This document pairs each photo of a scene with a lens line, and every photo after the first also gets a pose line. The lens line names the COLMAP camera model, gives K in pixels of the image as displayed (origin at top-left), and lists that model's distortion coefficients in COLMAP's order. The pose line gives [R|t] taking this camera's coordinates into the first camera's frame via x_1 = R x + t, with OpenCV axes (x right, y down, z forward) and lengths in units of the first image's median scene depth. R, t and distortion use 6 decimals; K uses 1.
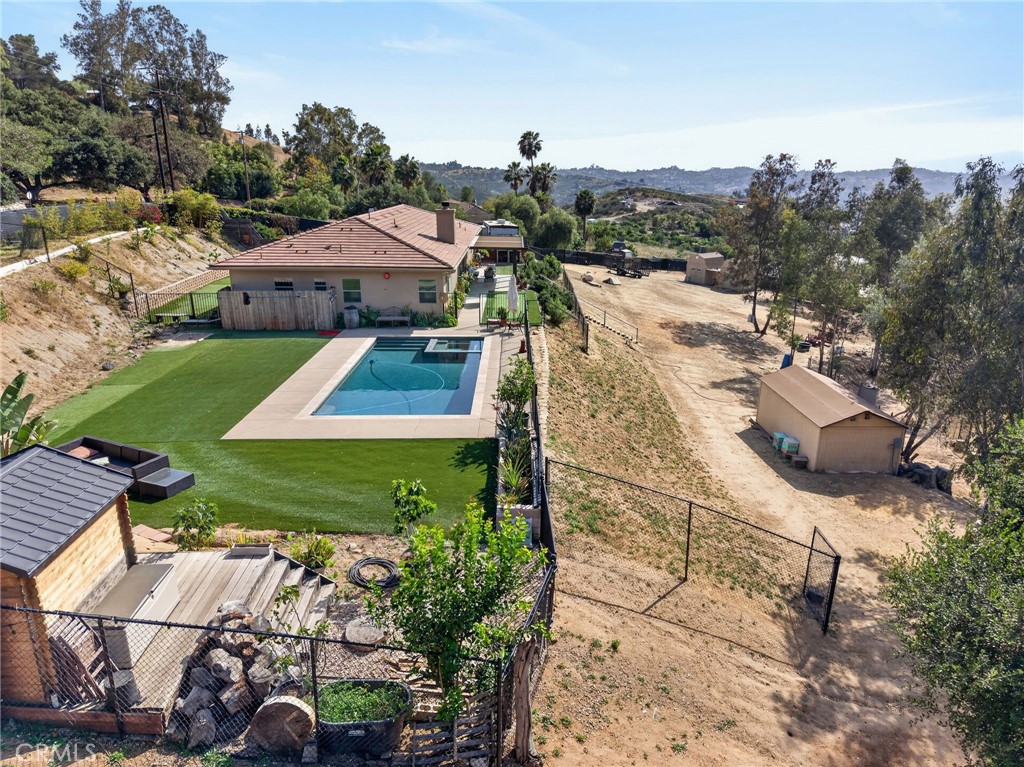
lens RADIAL K [[699.4, 0, 511.5], [0, 699.4, 383.0], [0, 0, 1]] dist [0.038502, -0.052969]
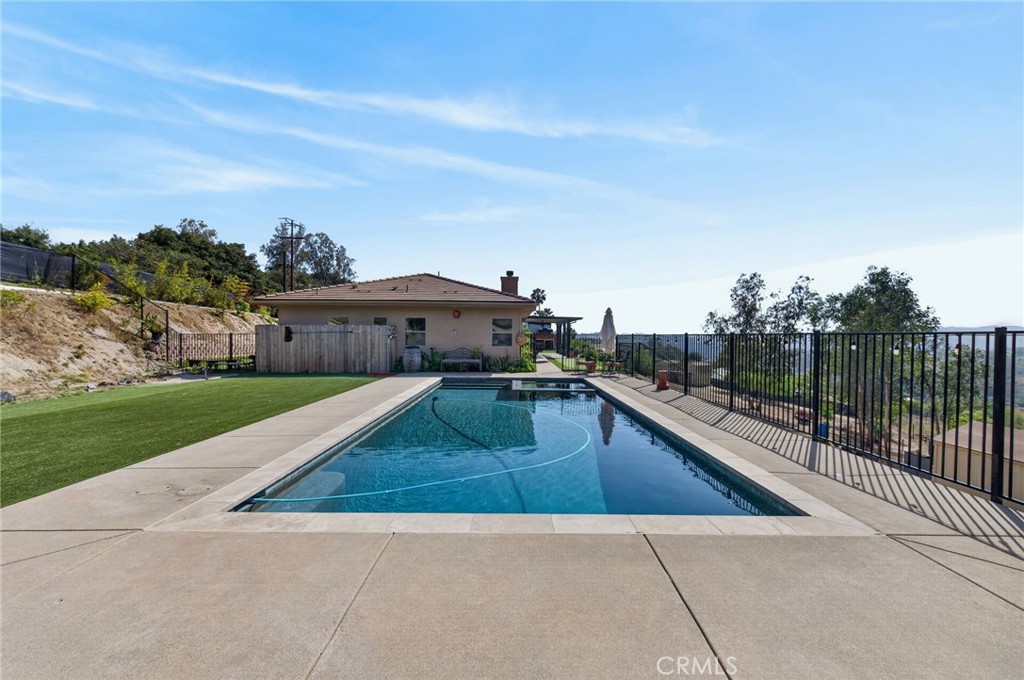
lens RADIAL K [[400.7, 0, 513.5], [0, 400.7, 340.9], [0, 0, 1]] dist [-0.001495, 0.000053]
pose [[0.999867, 0.013607, 0.008960, -0.111430], [-0.010570, 0.960292, -0.278798, 0.017188], [-0.012398, 0.278666, 0.960308, 0.529463]]
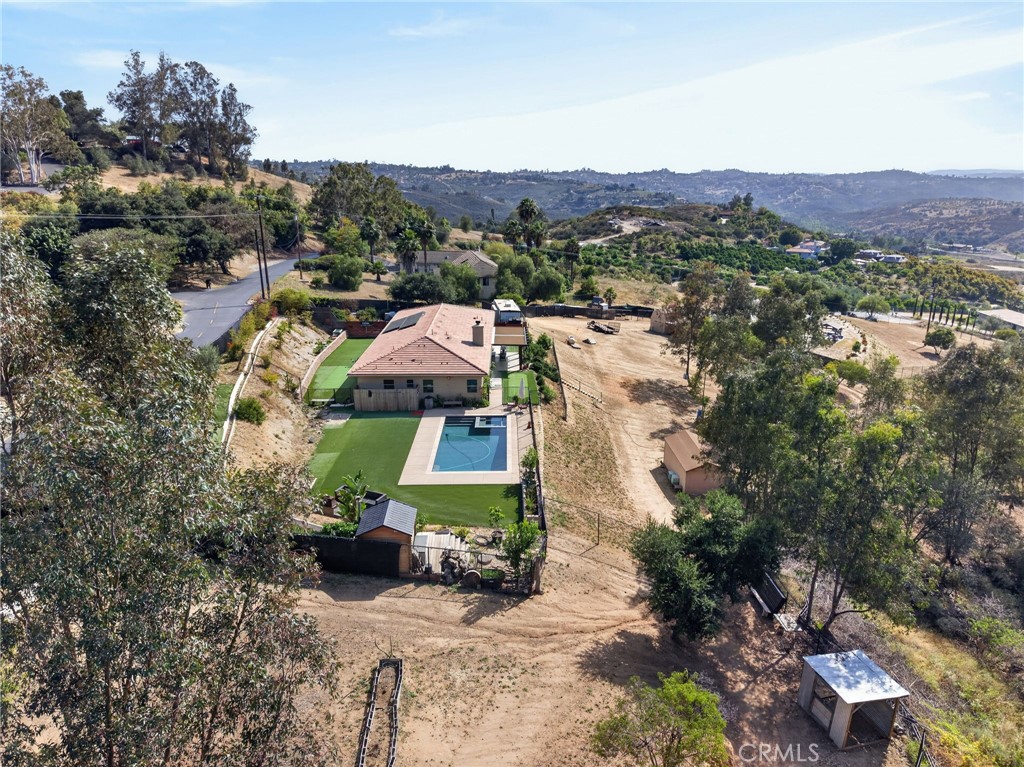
lens RADIAL K [[699.4, 0, 514.6], [0, 699.4, 385.4], [0, 0, 1]] dist [0.038502, -0.052969]
pose [[0.999880, -0.002070, 0.015377, -0.042749], [0.002007, 0.999989, 0.004126, -0.139882], [-0.015385, -0.004095, 0.999873, -0.701094]]
